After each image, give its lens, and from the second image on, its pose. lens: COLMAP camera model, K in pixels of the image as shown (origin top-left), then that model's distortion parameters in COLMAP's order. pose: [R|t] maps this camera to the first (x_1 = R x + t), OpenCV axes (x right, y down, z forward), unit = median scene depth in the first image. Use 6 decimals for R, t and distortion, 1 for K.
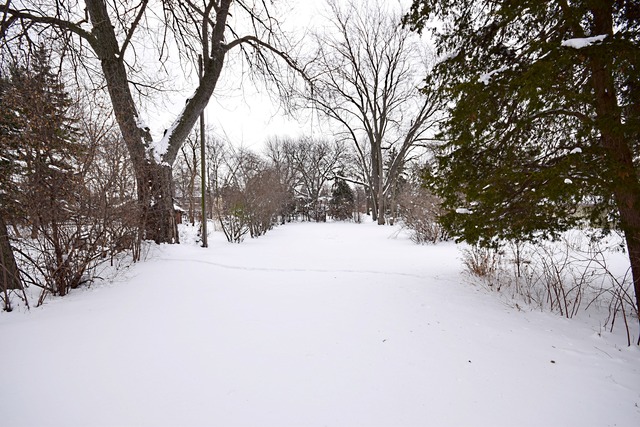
lens RADIAL K [[282.6, 0, 320.0], [0, 282.6, 213.5], [0, 0, 1]] dist [0.000602, 0.000041]
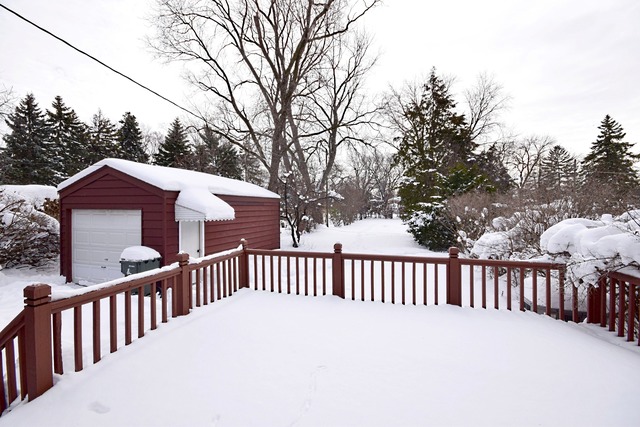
lens RADIAL K [[282.6, 0, 320.0], [0, 282.6, 213.5], [0, 0, 1]] dist [0.000602, 0.000041]
pose [[0.962003, 0.006449, -0.272962, 0.058186], [-0.003924, 0.999944, 0.009797, -0.007340], [0.273010, -0.008354, 0.961975, -0.421109]]
